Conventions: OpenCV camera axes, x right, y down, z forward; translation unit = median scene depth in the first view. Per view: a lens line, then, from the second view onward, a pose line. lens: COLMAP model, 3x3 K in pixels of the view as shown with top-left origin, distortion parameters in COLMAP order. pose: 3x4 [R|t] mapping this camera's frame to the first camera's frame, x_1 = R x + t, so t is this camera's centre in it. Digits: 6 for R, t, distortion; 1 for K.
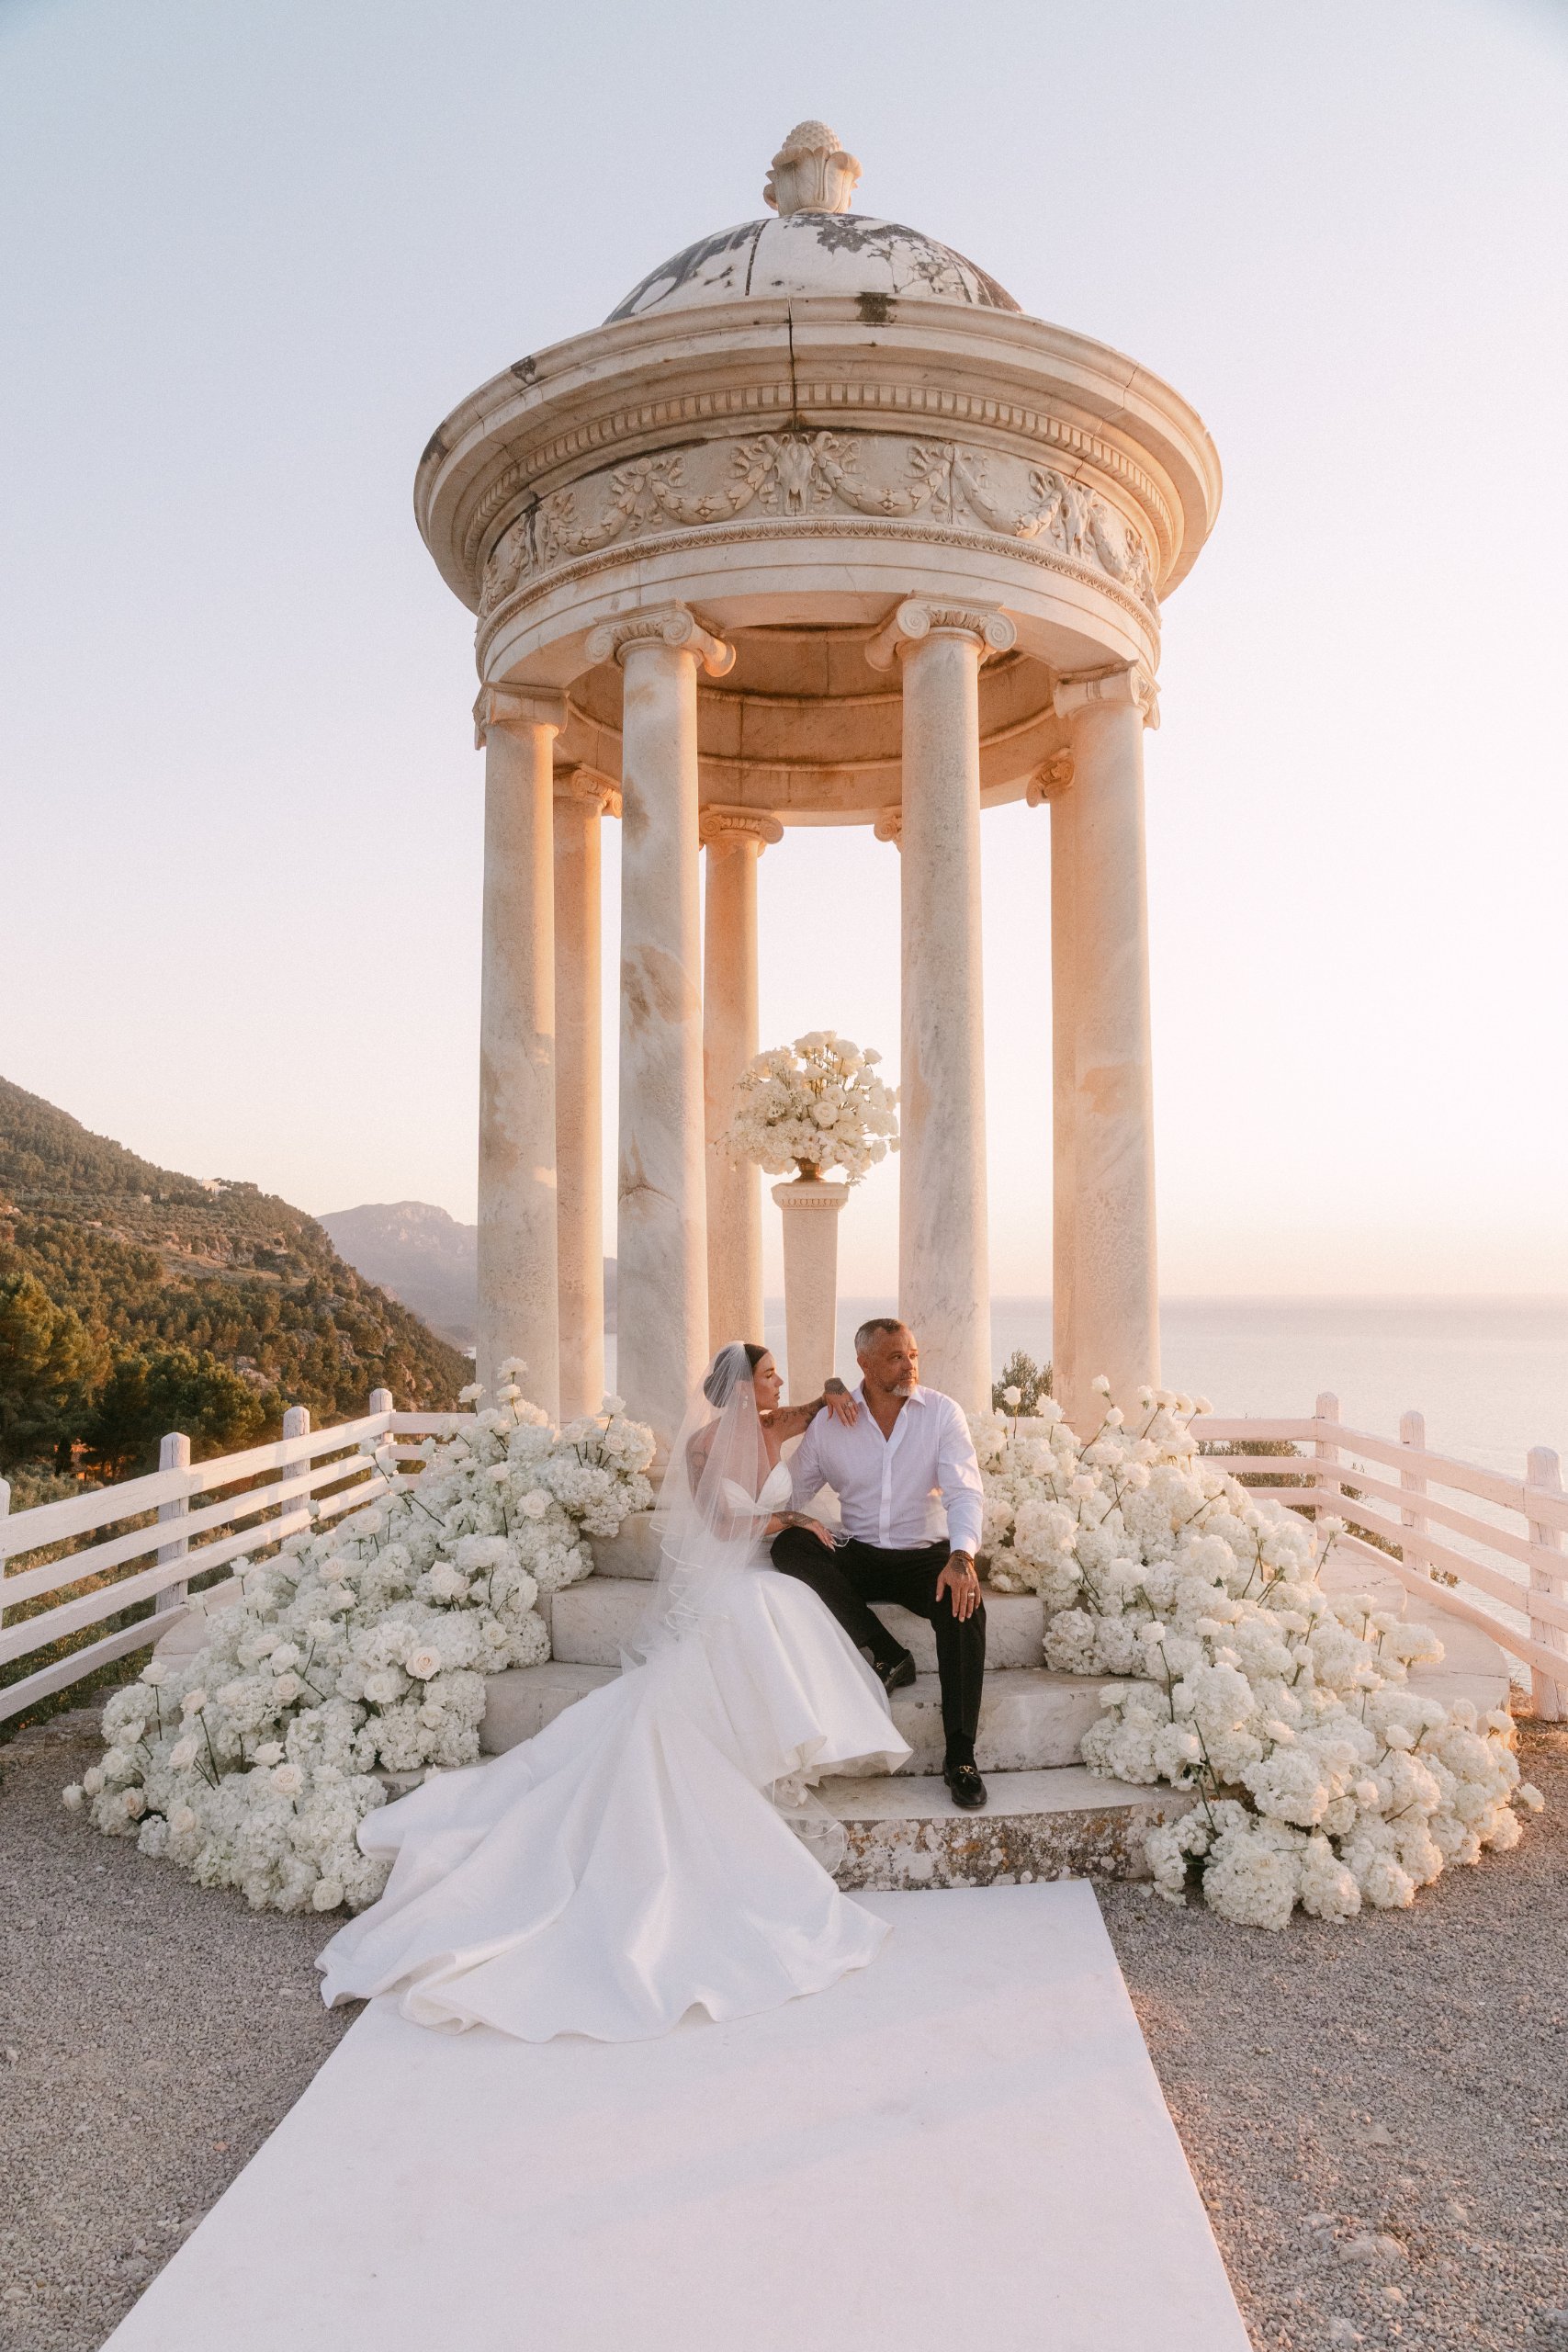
lens RADIAL K [[1599.2, 0, 780.8], [0, 1599.2, 1188.2], [0, 0, 1]] dist [-0.016782, 0.000390]
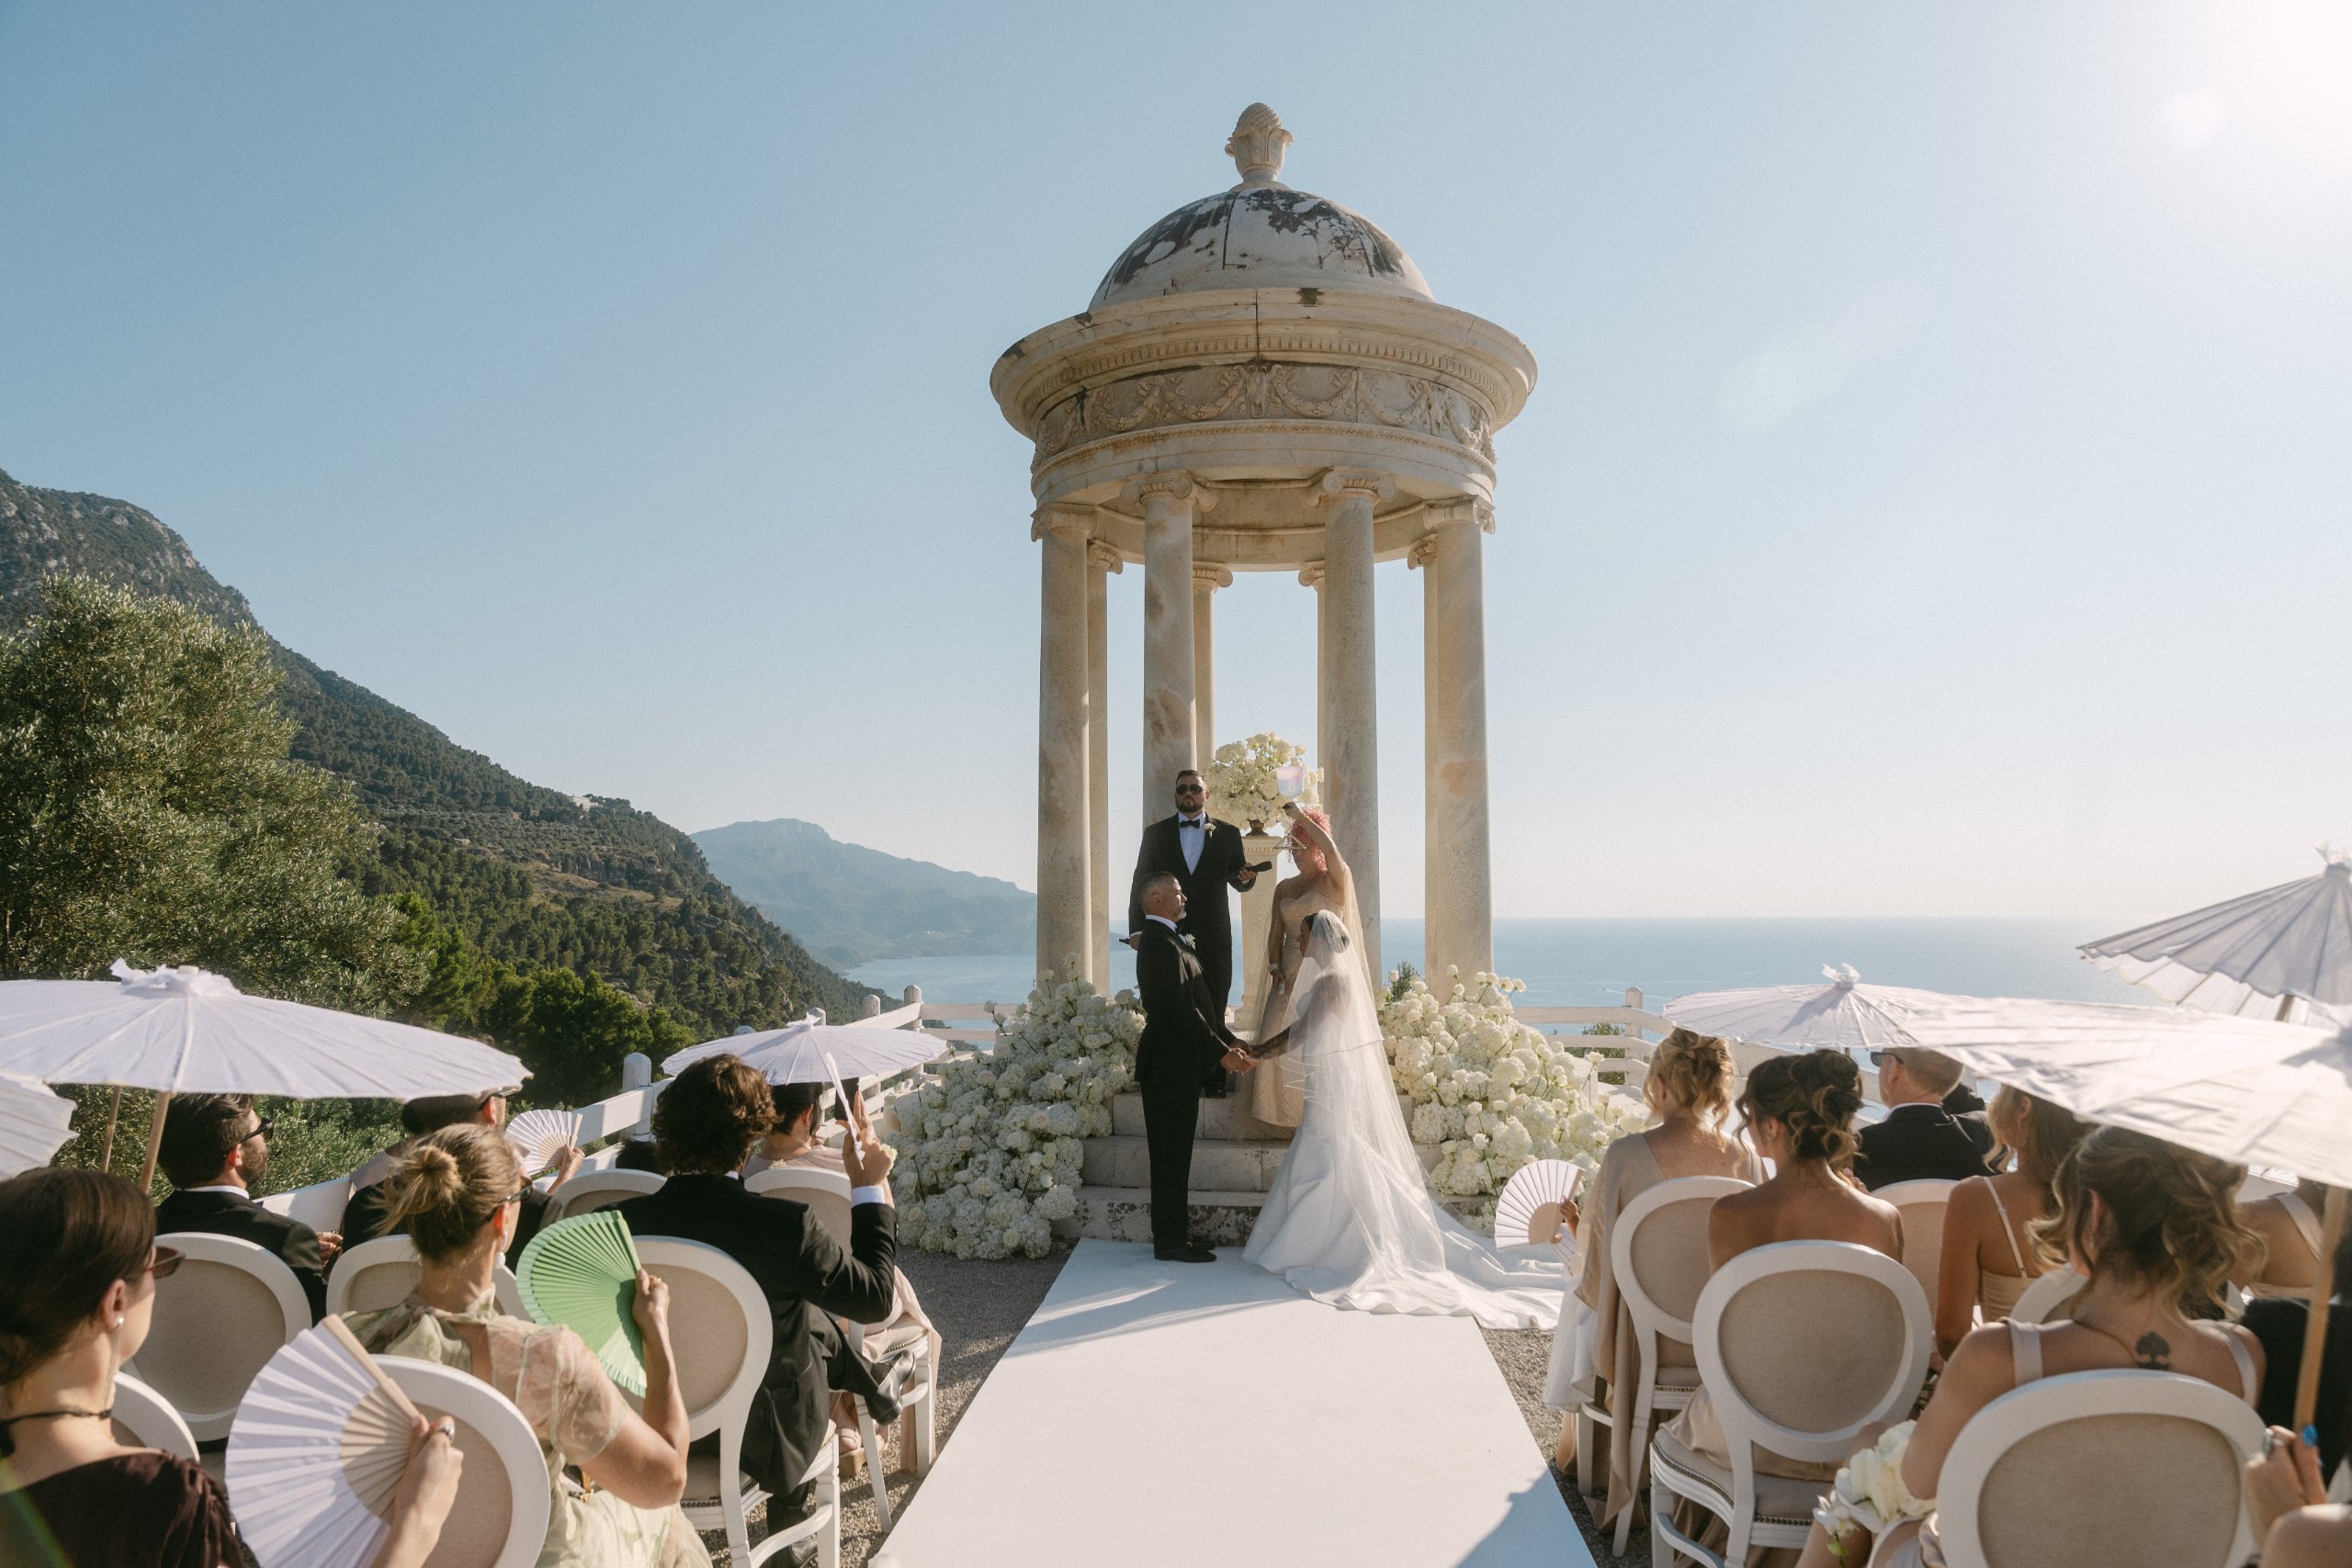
lens RADIAL K [[1638.1, 0, 1174.9], [0, 1638.1, 772.1], [0, 0, 1]] dist [-0.023443, 0.022291]
pose [[0.999991, 0.003338, 0.002717, -0.075772], [-0.003279, 0.999765, -0.021445, -0.035944], [-0.002788, 0.021436, 0.999766, -0.607297]]
